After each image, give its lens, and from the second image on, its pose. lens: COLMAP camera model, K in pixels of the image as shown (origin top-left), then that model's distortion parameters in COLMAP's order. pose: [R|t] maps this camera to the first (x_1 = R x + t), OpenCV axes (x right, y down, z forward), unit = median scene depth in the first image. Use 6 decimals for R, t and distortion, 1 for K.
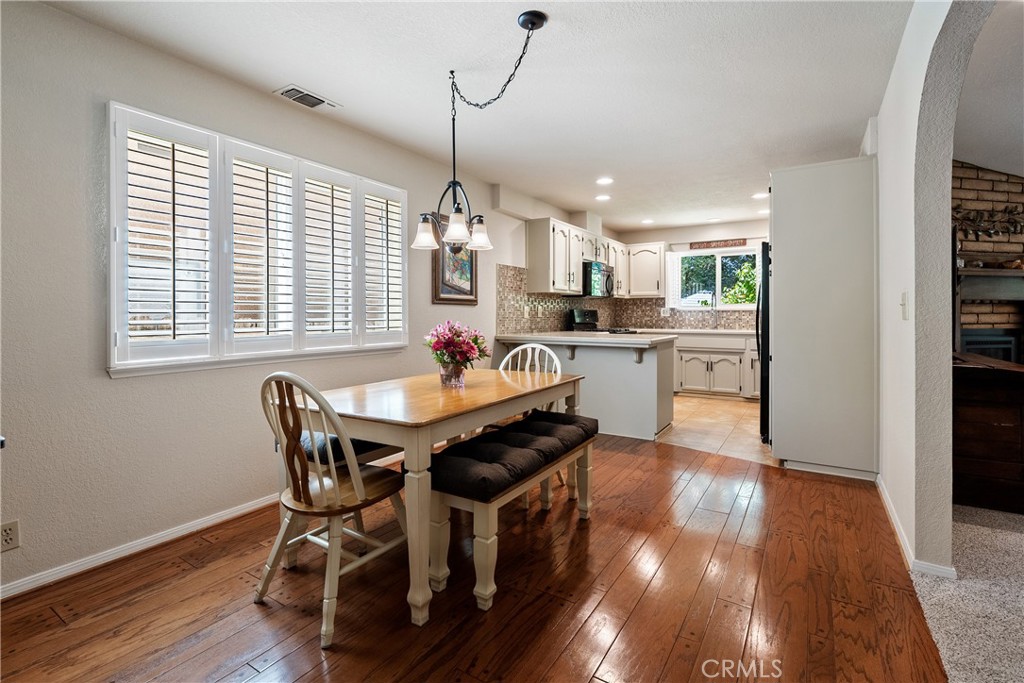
lens RADIAL K [[469.6, 0, 525.3], [0, 469.6, 315.6], [0, 0, 1]] dist [-0.000314, -0.000488]
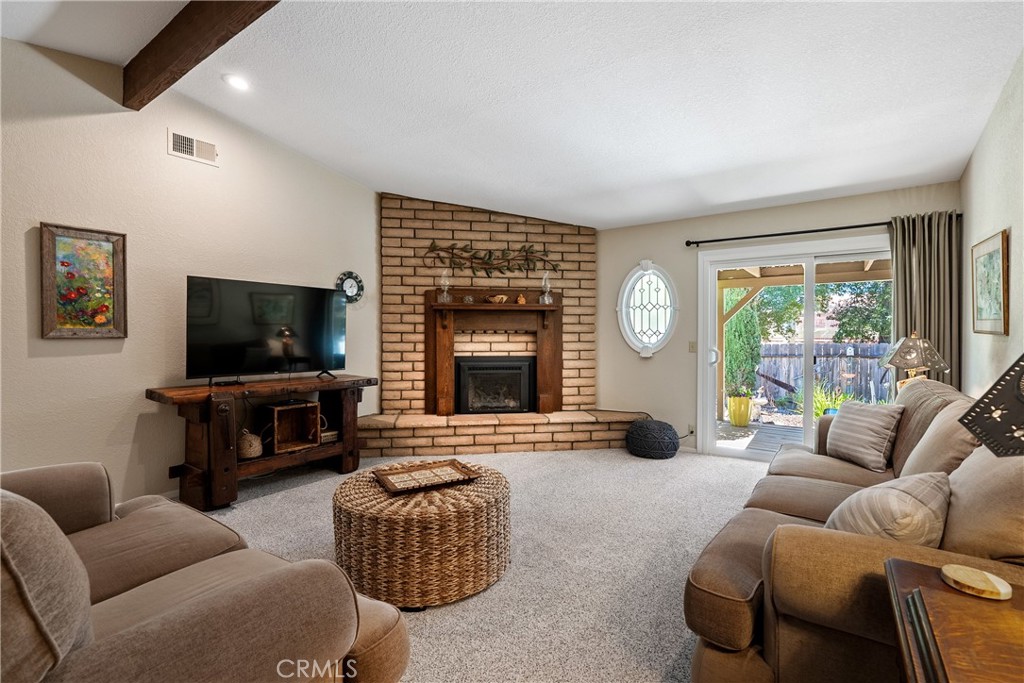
lens RADIAL K [[469.6, 0, 520.0], [0, 469.6, 335.9], [0, 0, 1]] dist [-0.000314, -0.000488]
pose [[0.999172, 0.003611, -0.040533, 1.065677], [-0.003265, 0.999958, 0.008617, -0.029081], [0.040563, -0.008478, 0.999141, -0.114412]]
